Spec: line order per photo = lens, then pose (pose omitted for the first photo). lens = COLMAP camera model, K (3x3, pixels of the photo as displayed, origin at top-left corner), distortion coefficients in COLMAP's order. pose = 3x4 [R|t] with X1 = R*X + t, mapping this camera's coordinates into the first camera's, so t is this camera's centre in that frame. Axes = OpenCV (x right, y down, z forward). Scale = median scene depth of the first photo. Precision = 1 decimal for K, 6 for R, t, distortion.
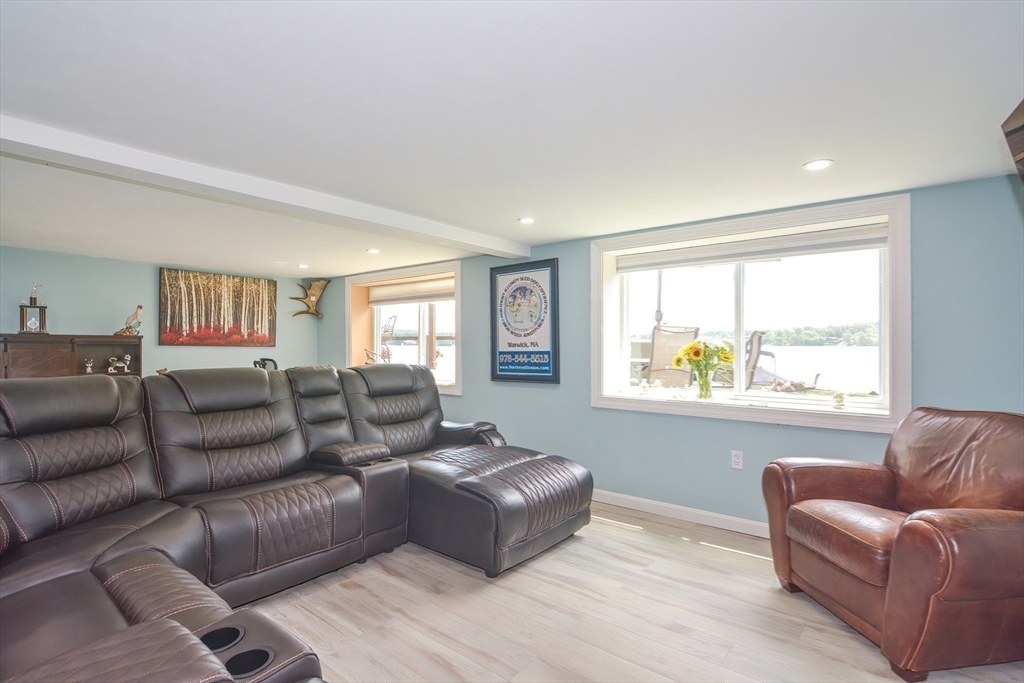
lens RADIAL K [[495.7, 0, 512.0], [0, 495.7, 341.5], [0, 0, 1]] dist [-0.000790, -0.014336]
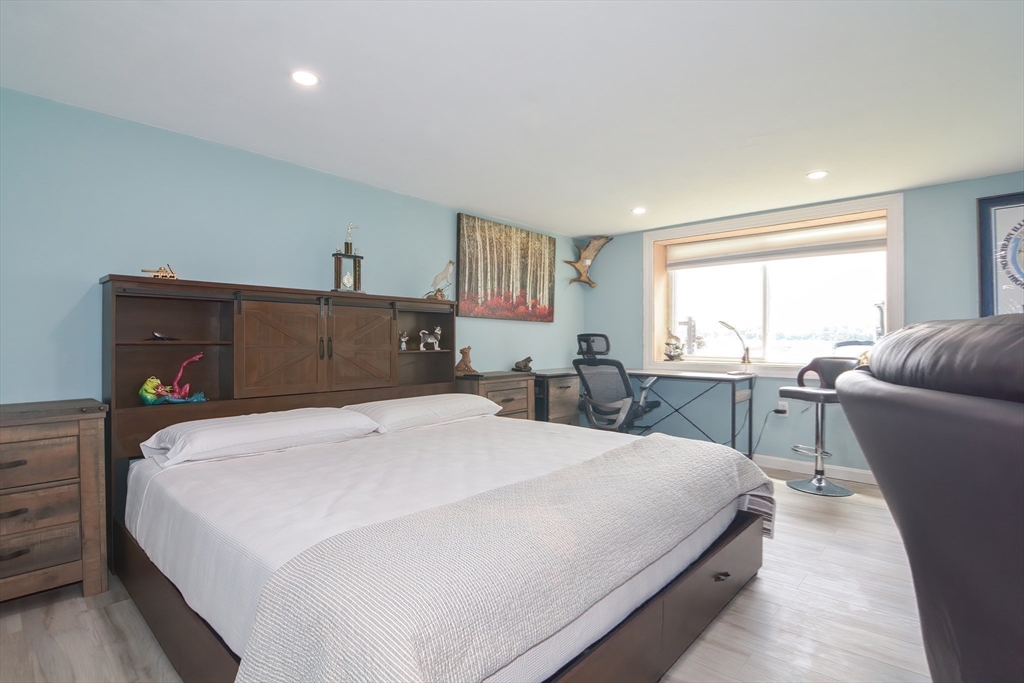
lens RADIAL K [[495.7, 0, 512.0], [0, 495.7, 341.5], [0, 0, 1]] dist [-0.000790, -0.014336]
pose [[0.998672, -0.002861, -0.051432, -0.556241], [0.003323, 0.999955, 0.008900, 0.037674], [0.051404, -0.009059, 0.998637, 0.229096]]
